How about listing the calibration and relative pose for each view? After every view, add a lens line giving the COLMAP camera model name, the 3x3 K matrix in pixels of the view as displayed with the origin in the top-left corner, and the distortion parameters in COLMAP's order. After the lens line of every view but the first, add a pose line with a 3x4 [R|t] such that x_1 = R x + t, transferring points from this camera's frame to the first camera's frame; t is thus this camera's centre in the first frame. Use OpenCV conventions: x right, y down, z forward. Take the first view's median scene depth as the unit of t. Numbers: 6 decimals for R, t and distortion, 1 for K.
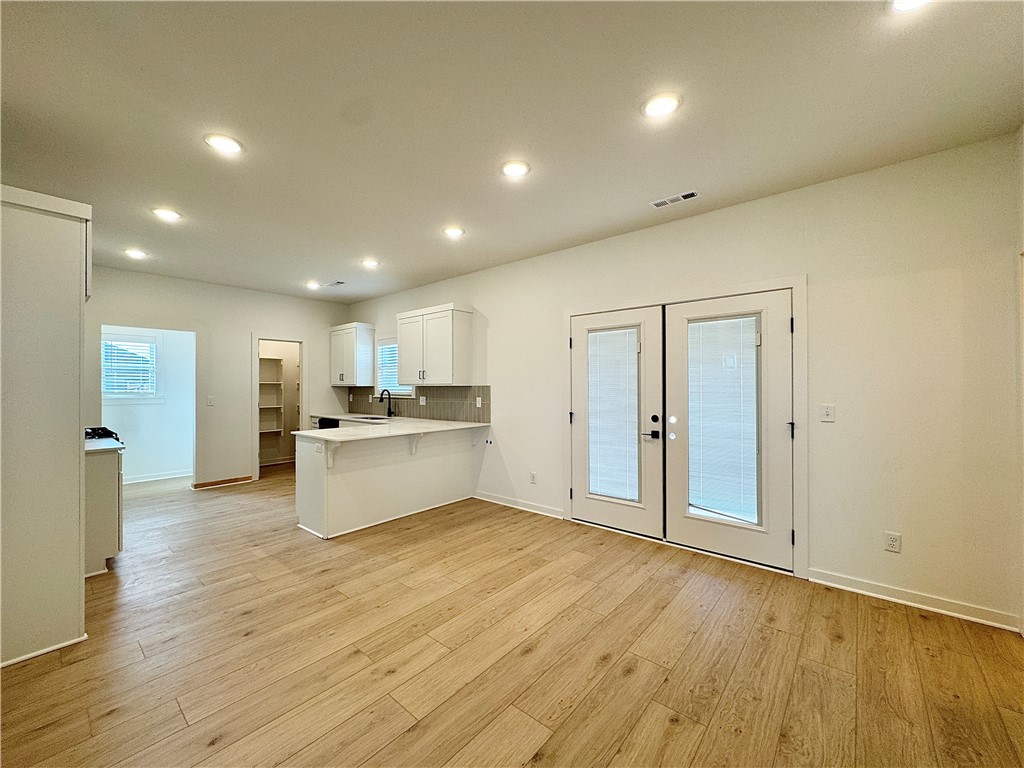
lens RADIAL K [[408.9, 0, 511.2], [0, 408.9, 384.1], [0, 0, 1]] dist [-0.007063, 0.001221]
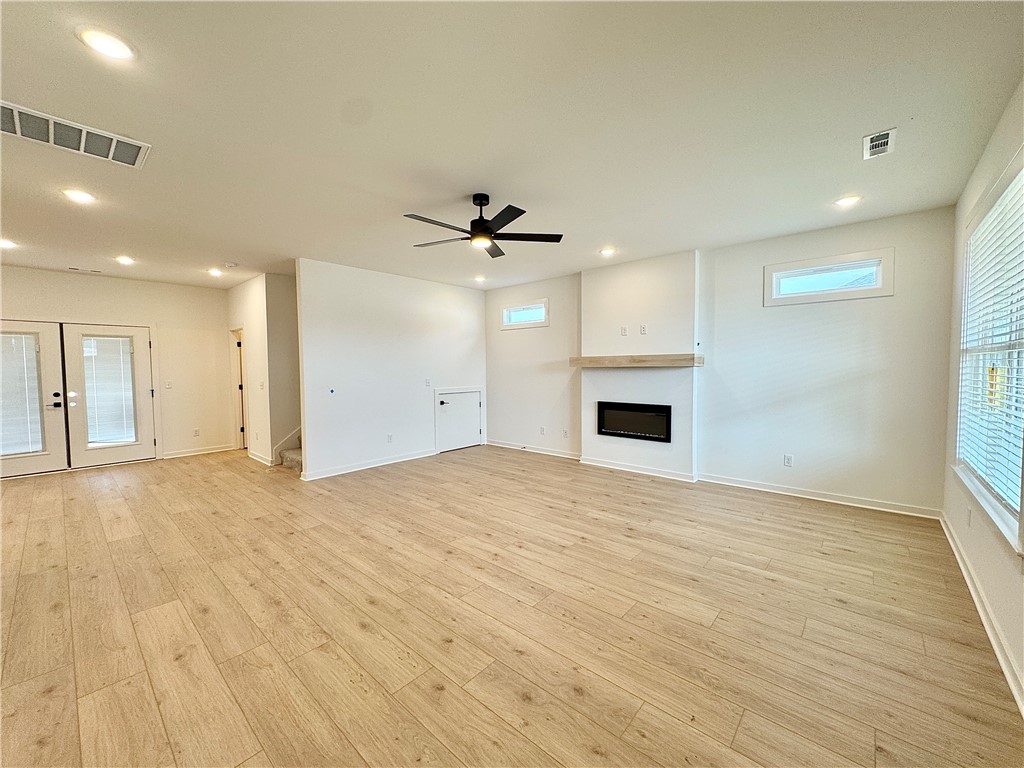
lens RADIAL K [[408.9, 0, 514.2], [0, 408.9, 383.1], [0, 0, 1]] dist [-0.007063, 0.001221]
pose [[0.016935, -0.038568, 0.999112, -0.883007], [0.003276, 0.999253, 0.038517, -0.011464], [-0.999851, 0.002621, 0.017049, -0.590939]]
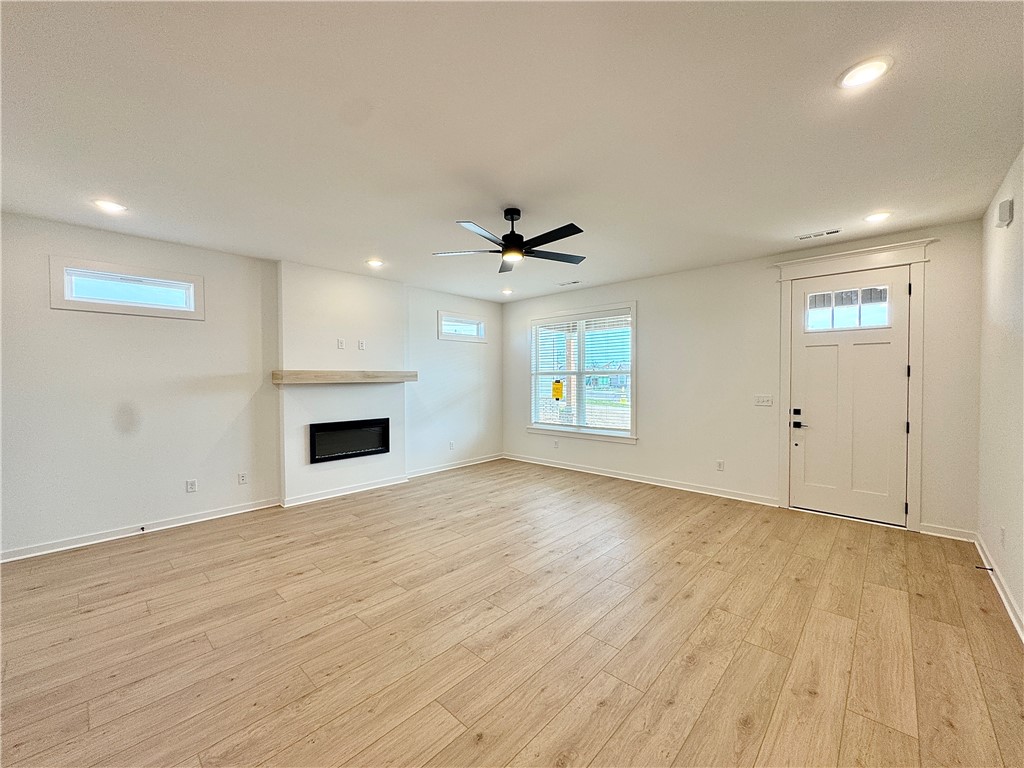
lens RADIAL K [[408.9, 0, 509.7], [0, 408.9, 380.5], [0, 0, 1]] dist [-0.007063, 0.001221]
pose [[-0.998821, 0.007864, 0.047909, -0.213444], [0.007969, 0.999966, 0.001996, -0.016125], [-0.047891, 0.002376, -0.998850, 0.163077]]
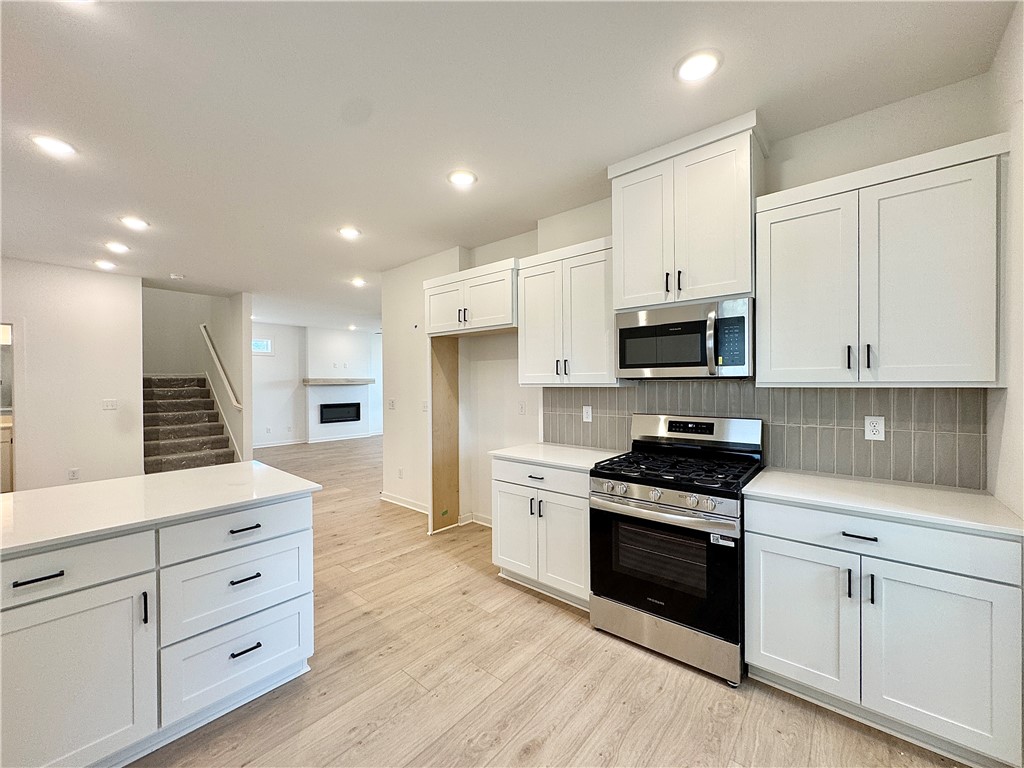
lens RADIAL K [[408.9, 0, 511.7], [0, 408.9, 383.0], [0, 0, 1]] dist [-0.007063, 0.001221]
pose [[-0.999962, 0.008611, 0.001386, -0.650858], [0.008606, 0.999955, -0.004069, -0.002233], [-0.001421, -0.004057, -0.999991, 1.262021]]
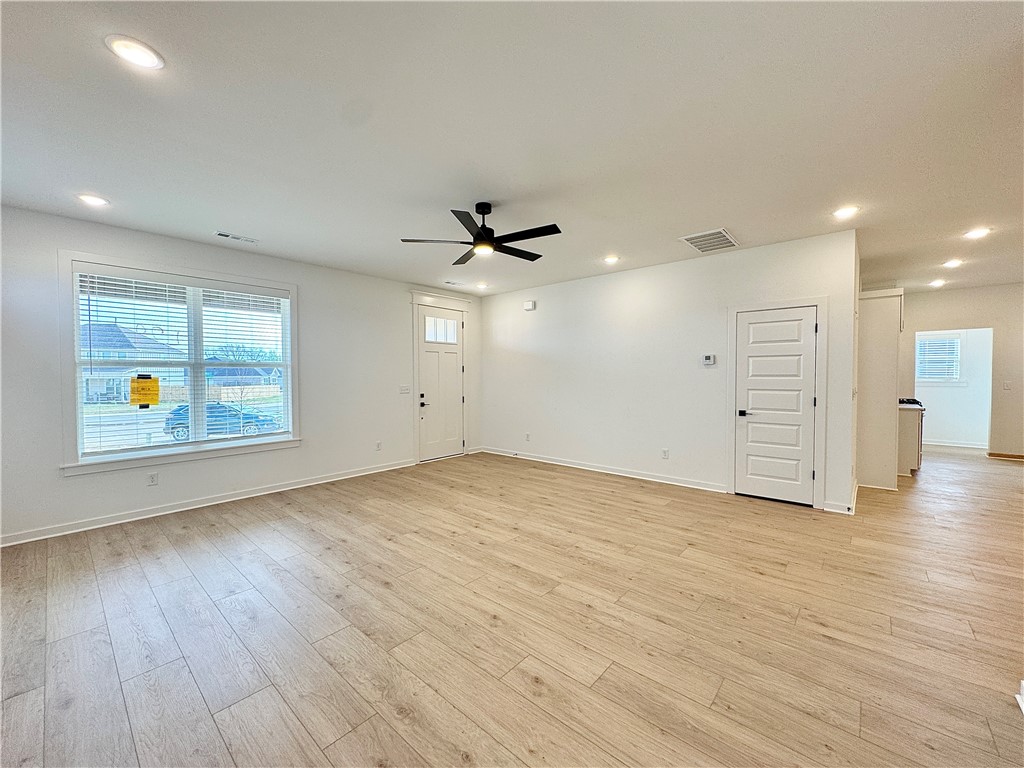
lens RADIAL K [[408.9, 0, 513.5], [0, 408.9, 383.6], [0, 0, 1]] dist [-0.007063, 0.001221]
pose [[-0.015466, 0.023798, -0.999597, 0.521317], [0.010346, 0.999667, 0.023639, -0.006658], [0.999827, -0.009977, -0.015707, -0.464657]]
